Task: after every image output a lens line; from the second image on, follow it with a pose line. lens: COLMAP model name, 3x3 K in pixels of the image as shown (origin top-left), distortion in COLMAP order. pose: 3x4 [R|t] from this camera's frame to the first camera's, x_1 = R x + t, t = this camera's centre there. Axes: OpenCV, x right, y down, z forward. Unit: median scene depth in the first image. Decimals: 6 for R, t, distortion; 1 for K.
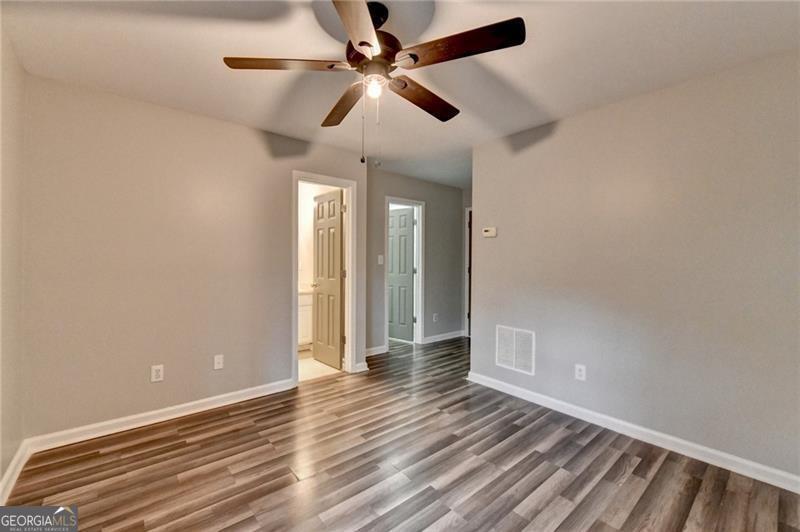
lens RADIAL K [[325.4, 0, 386.3], [0, 325.4, 260.0], [0, 0, 1]] dist [-0.015063, -0.001237]
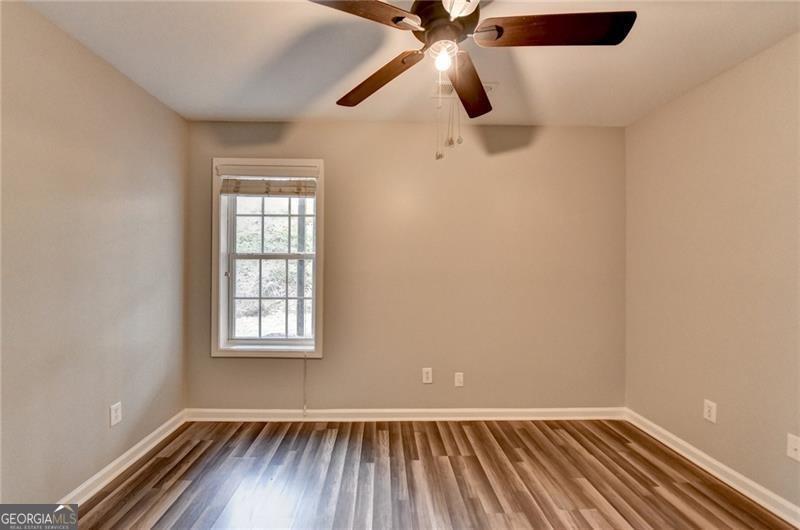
lens RADIAL K [[330.7, 0, 388.8], [0, 330.7, 258.9], [0, 0, 1]] dist [-0.014003, -0.000550]
pose [[-0.607004, -0.019056, -0.794470, 0.343241], [-0.010878, 0.999818, -0.015670, -0.006307], [0.794624, -0.000869, -0.607101, 0.677320]]
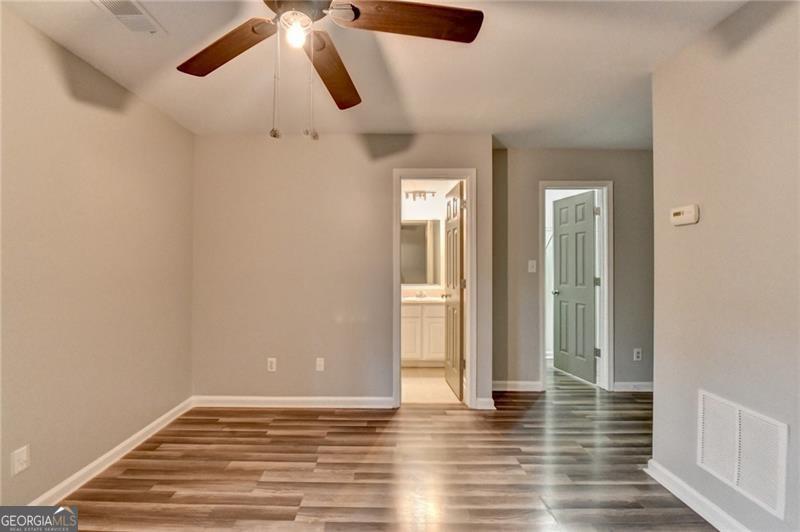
lens RADIAL K [[330.7, 0, 388.8], [0, 330.7, 259.9], [0, 0, 1]] dist [-0.014003, -0.000550]
pose [[0.775241, -0.012894, -0.631534, 0.290447], [0.000784, 0.999810, -0.019451, -0.000460], [0.631665, 0.014584, 0.775104, 0.272569]]
